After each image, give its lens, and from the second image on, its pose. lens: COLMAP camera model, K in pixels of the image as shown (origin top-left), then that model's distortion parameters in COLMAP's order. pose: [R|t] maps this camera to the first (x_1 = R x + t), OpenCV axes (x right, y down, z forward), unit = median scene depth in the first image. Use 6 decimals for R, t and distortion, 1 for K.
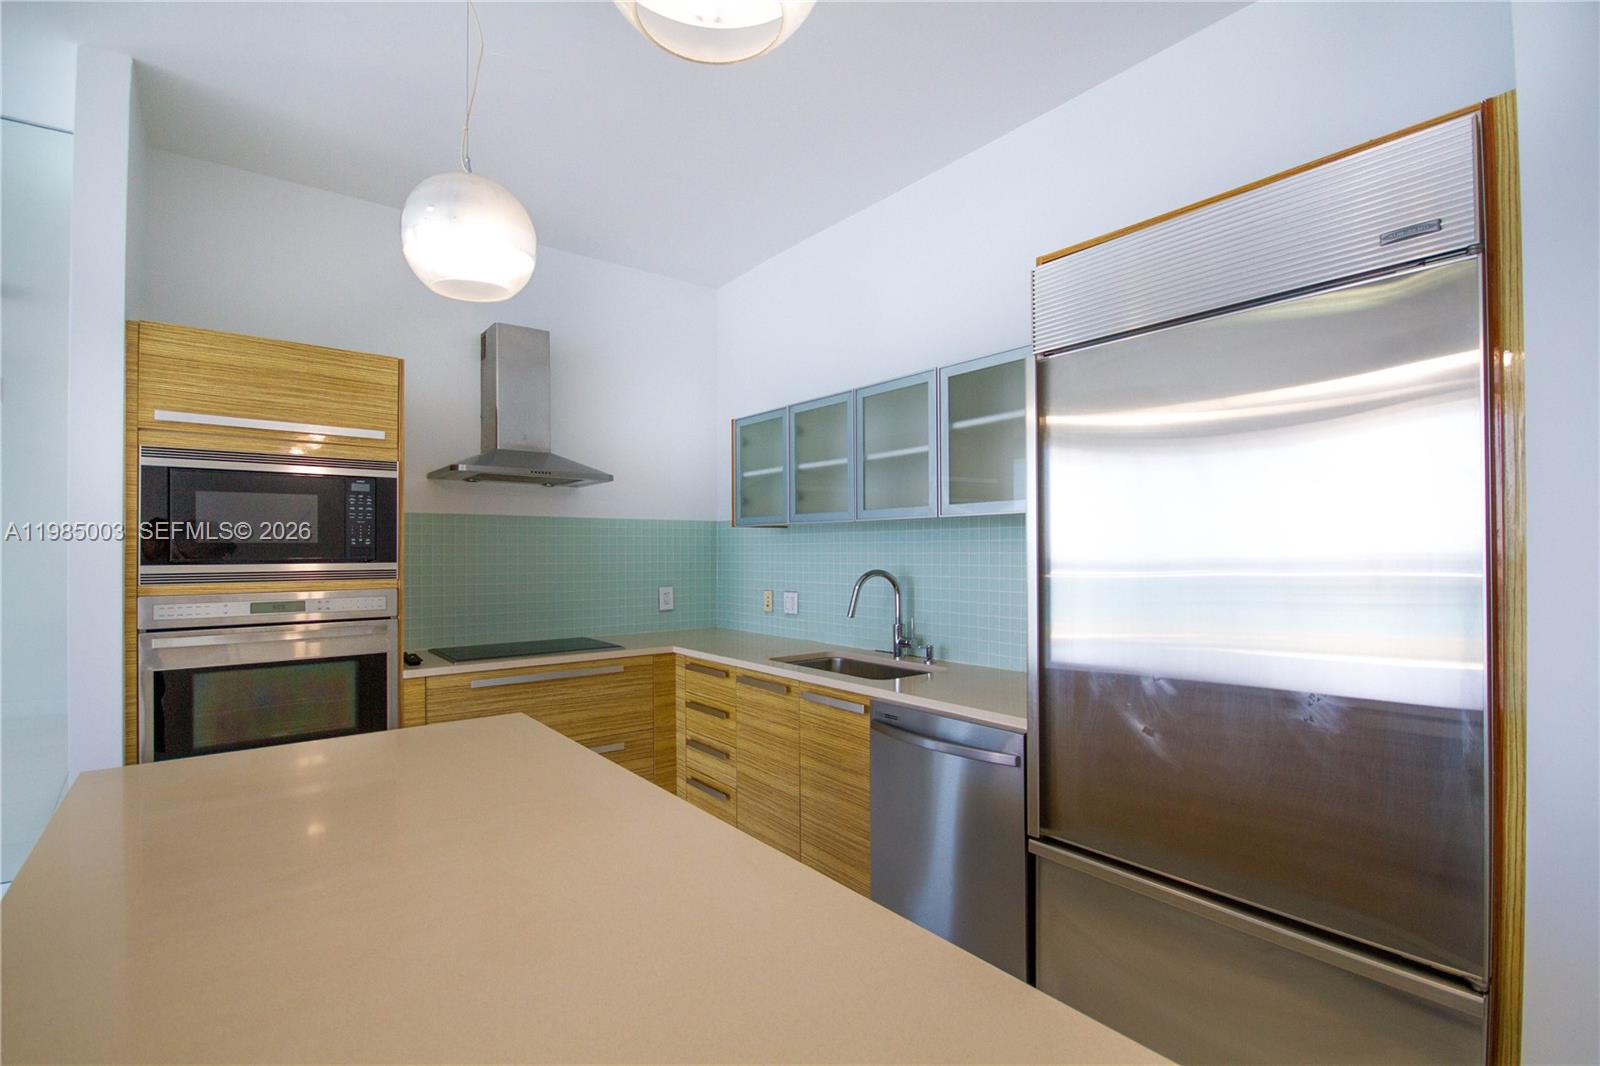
lens RADIAL K [[732.6, 0, 803.8], [0, 732.6, 548.5], [0, 0, 1]] dist [0.002136, -0.008827]
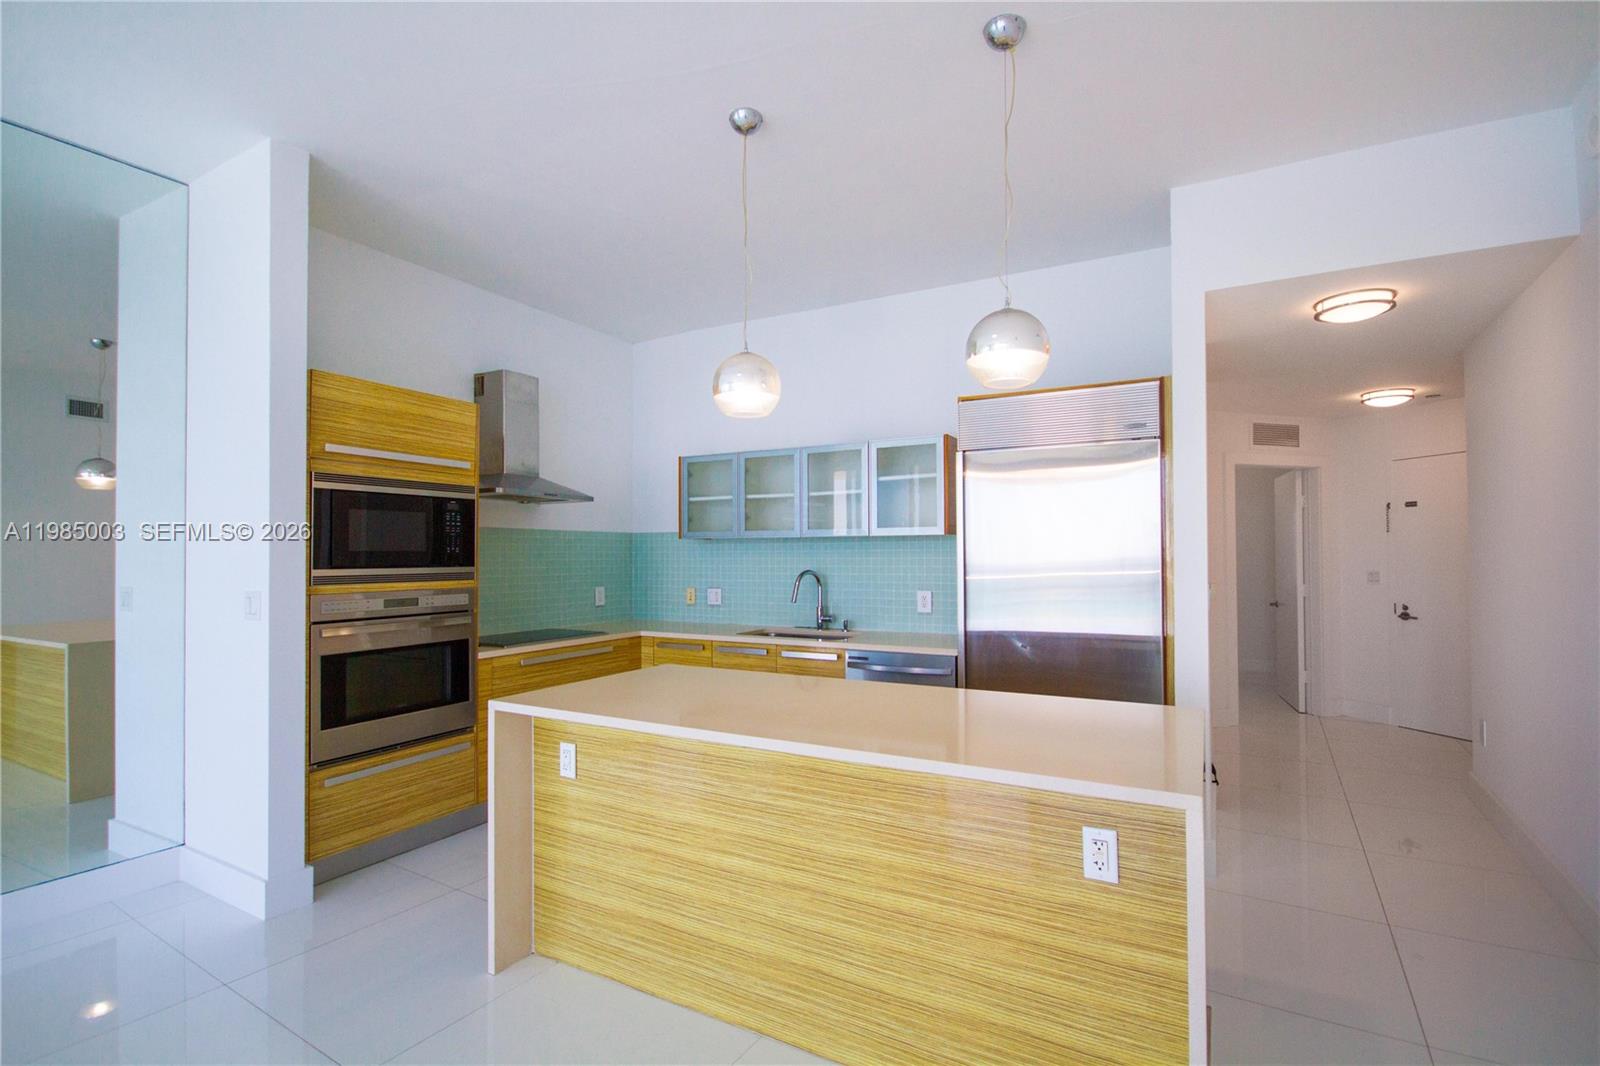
lens RADIAL K [[732.6, 0, 801.2], [0, 732.6, 550.7], [0, 0, 1]] dist [0.002136, -0.008827]
pose [[0.921396, 0.002733, 0.388615, -0.542469], [-0.001157, 0.999990, -0.004289, -0.003561], [-0.388623, 0.003502, 0.921390, -0.385807]]
